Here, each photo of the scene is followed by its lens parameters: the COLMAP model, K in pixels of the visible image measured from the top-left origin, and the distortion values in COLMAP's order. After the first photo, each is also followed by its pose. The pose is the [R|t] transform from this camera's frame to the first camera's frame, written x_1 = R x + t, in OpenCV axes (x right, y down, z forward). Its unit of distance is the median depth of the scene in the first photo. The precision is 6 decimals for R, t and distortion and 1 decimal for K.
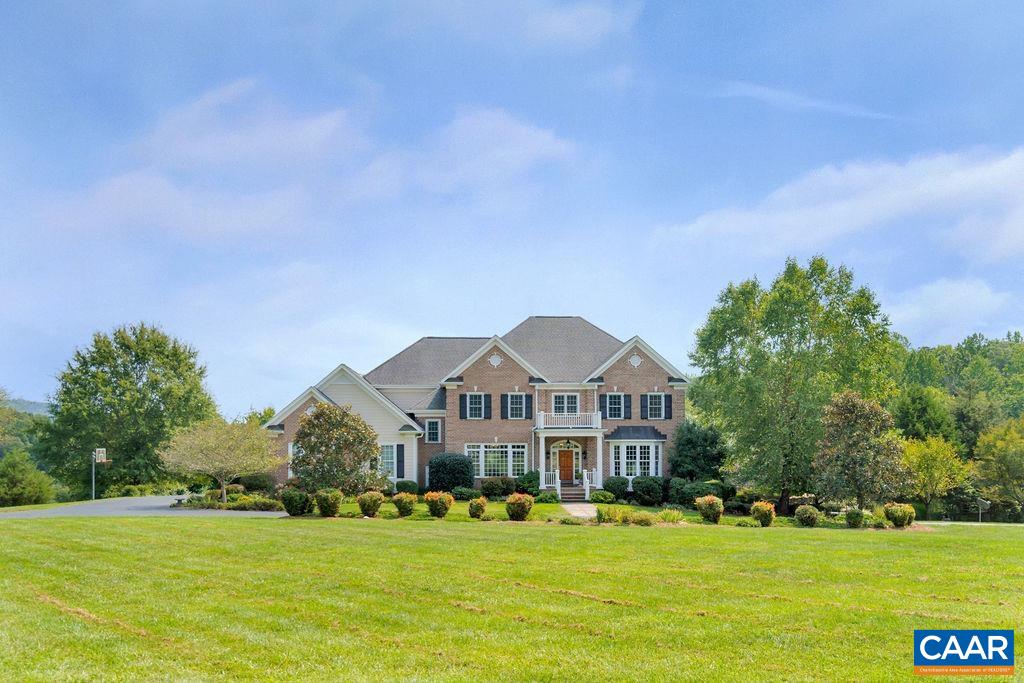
lens RADIAL K [[793.7, 0, 514.1], [0, 793.7, 424.2], [0, 0, 1]] dist [-0.002776, -0.000820]
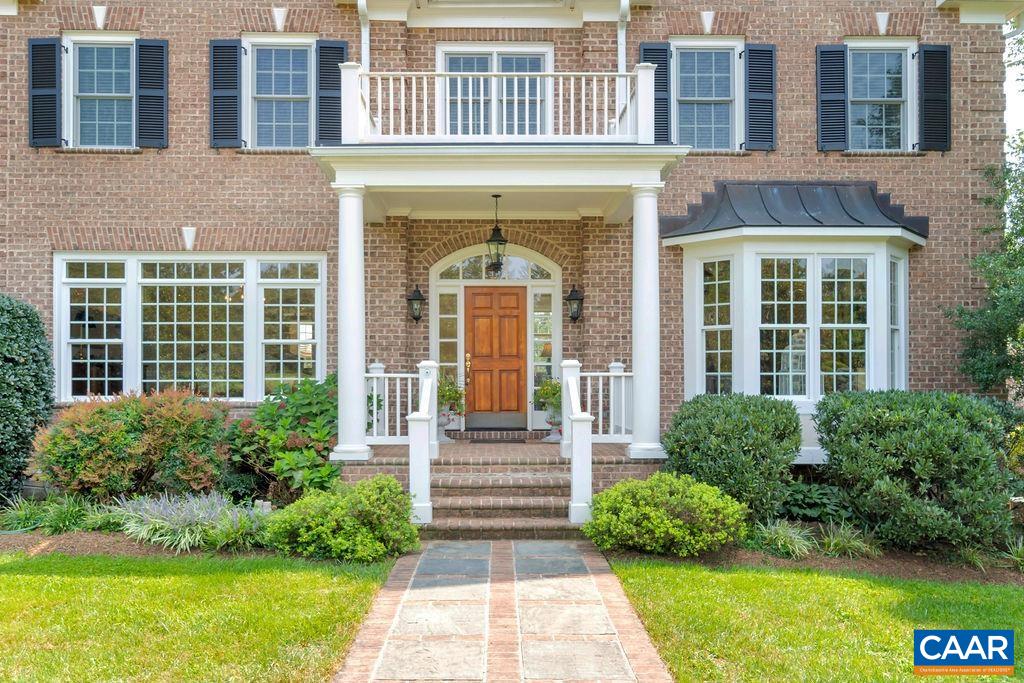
lens RADIAL K [[798.8, 0, 509.3], [0, 798.8, 362.5], [0, 0, 1]] dist [0.000766, 0.000963]
pose [[0.999658, -0.001782, -0.026098, 0.076290], [0.001907, 0.999987, 0.004796, 0.054795], [0.026090, -0.004844, 0.999648, 0.770890]]
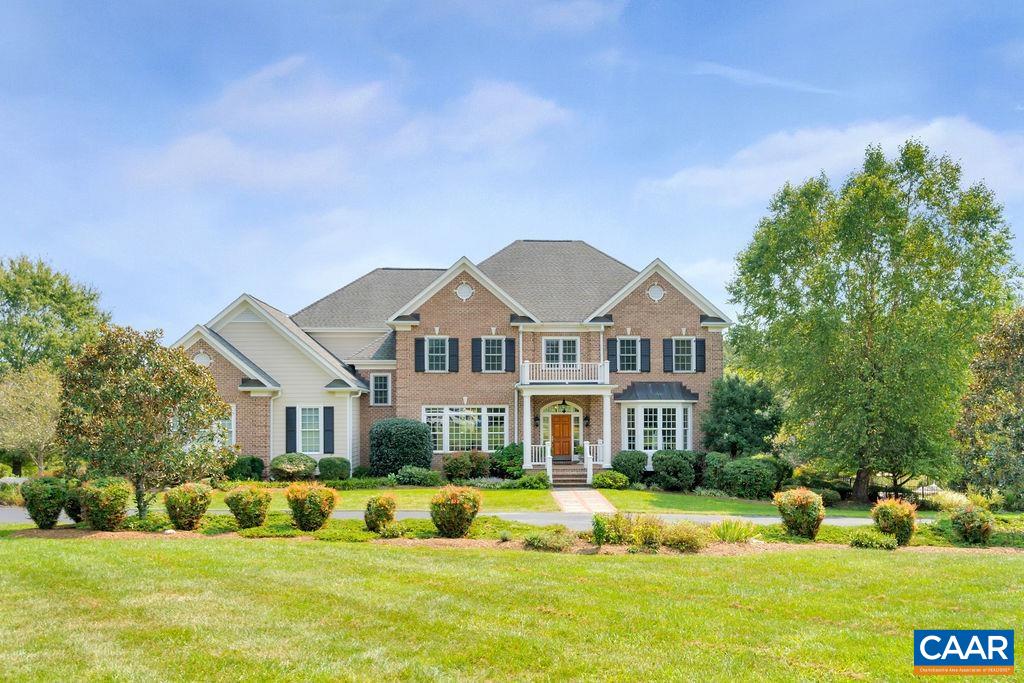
lens RADIAL K [[786.4, 0, 533.8], [0, 786.4, 398.9], [0, 0, 1]] dist [0.001659, 0.001611]
pose [[0.999972, -0.002143, 0.007225, 0.034974], [0.002111, 0.999988, 0.004495, 0.014972], [-0.007234, -0.004480, 0.999964, 0.277081]]
